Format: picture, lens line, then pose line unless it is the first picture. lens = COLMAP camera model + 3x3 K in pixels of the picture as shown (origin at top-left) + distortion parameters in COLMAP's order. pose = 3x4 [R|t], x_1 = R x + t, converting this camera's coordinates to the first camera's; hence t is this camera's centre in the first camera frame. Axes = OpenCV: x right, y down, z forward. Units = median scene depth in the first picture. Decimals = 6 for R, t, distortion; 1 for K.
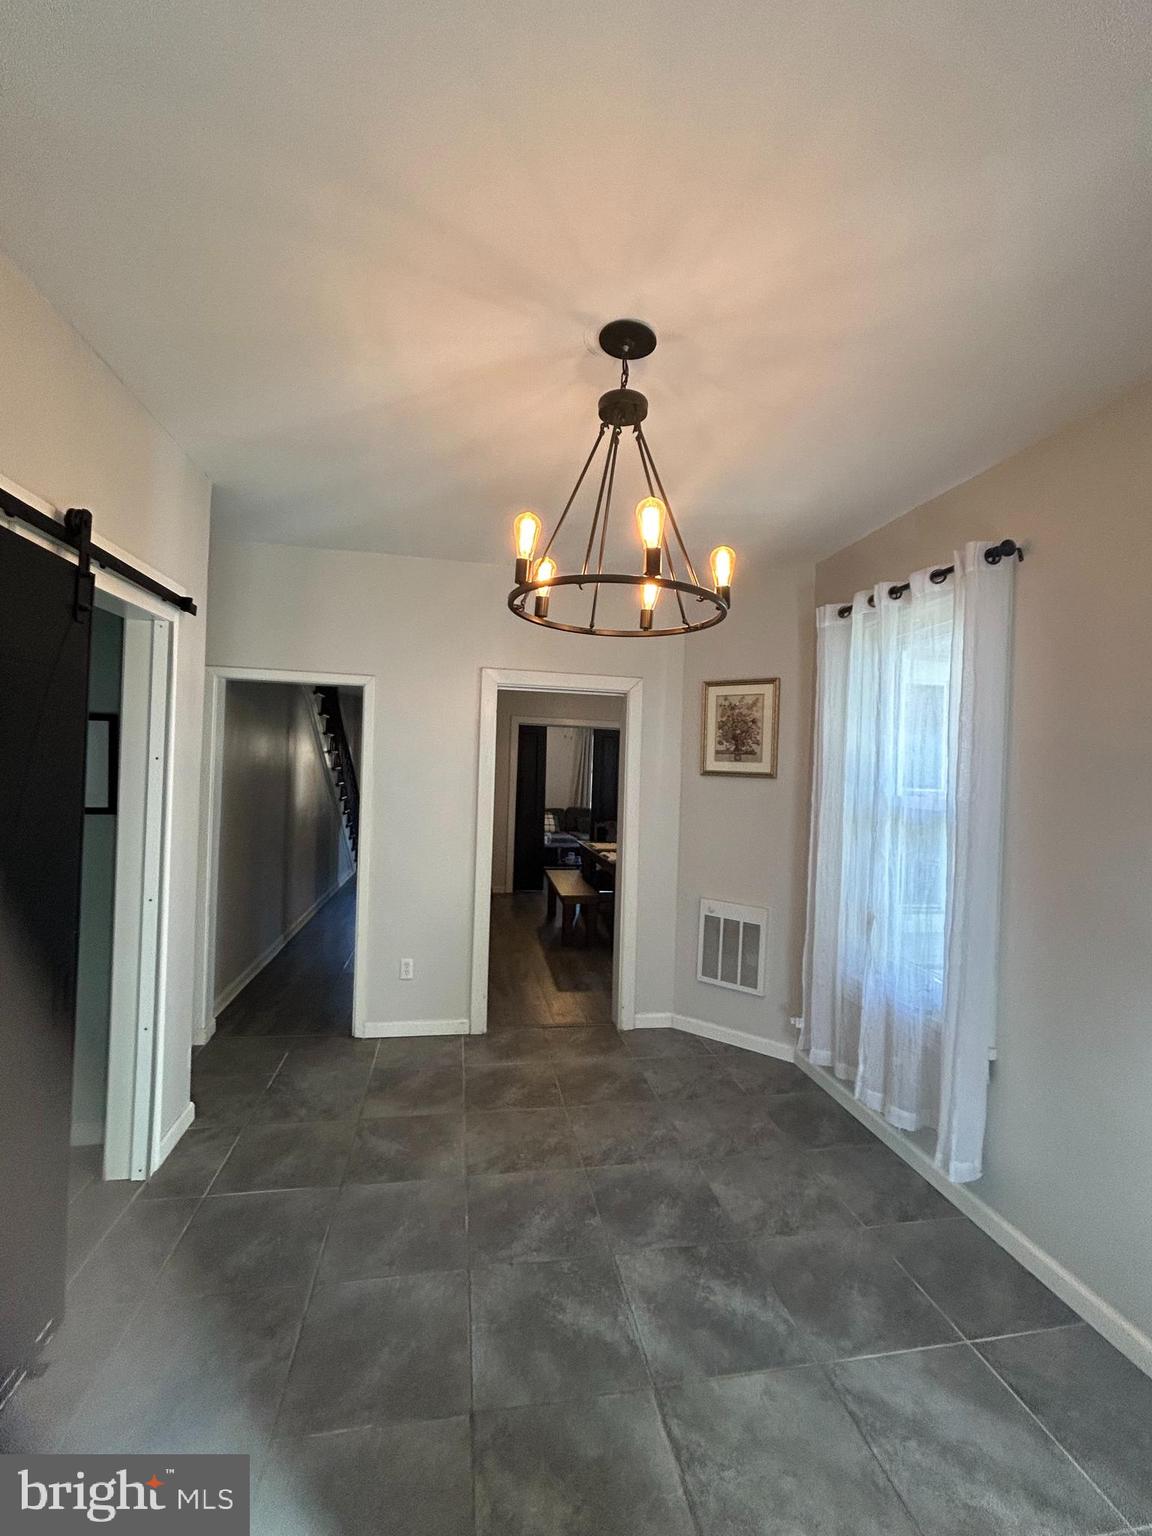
lens RADIAL K [[650.6, 0, 576.8], [0, 650.6, 772.7], [0, 0, 1]] dist [-0.004242, 0.000680]
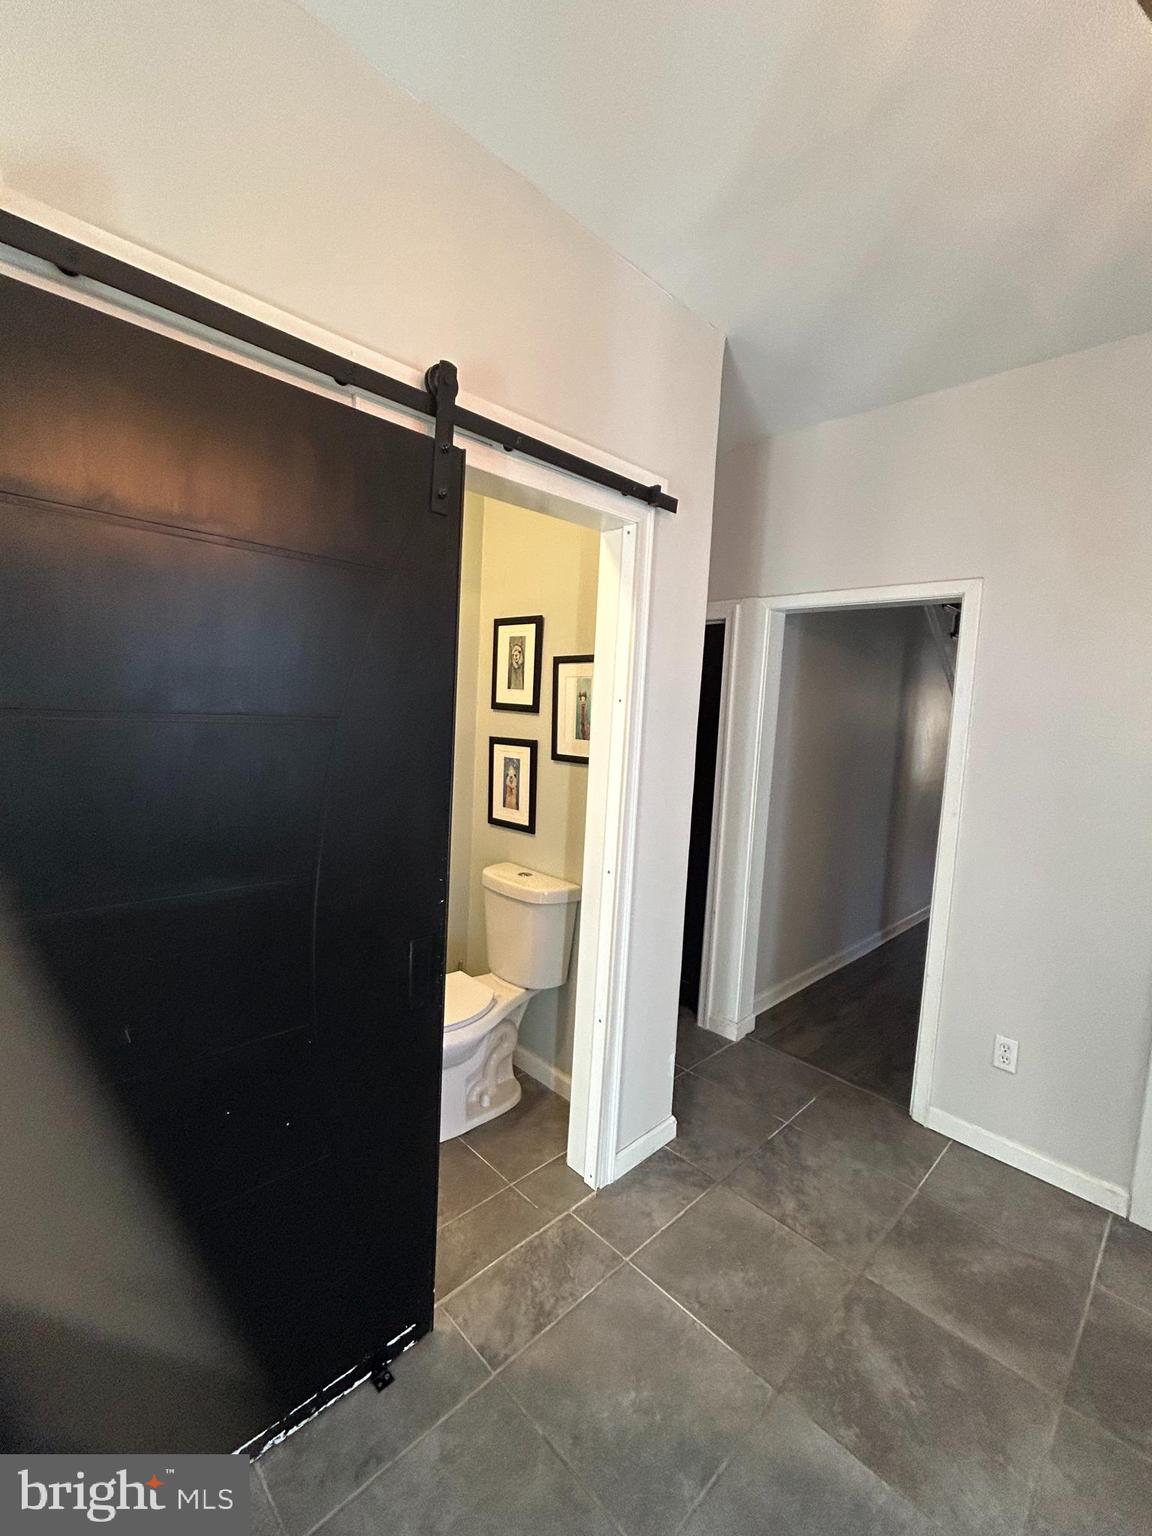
lens RADIAL K [[650.6, 0, 583.6], [0, 650.6, 761.1], [0, 0, 1]] dist [-0.004242, 0.000680]
pose [[0.564227, 0.062277, -0.823267, 0.000589], [-0.037984, 0.998053, 0.049466, 0.014140], [0.824745, 0.003361, 0.565494, 0.408665]]
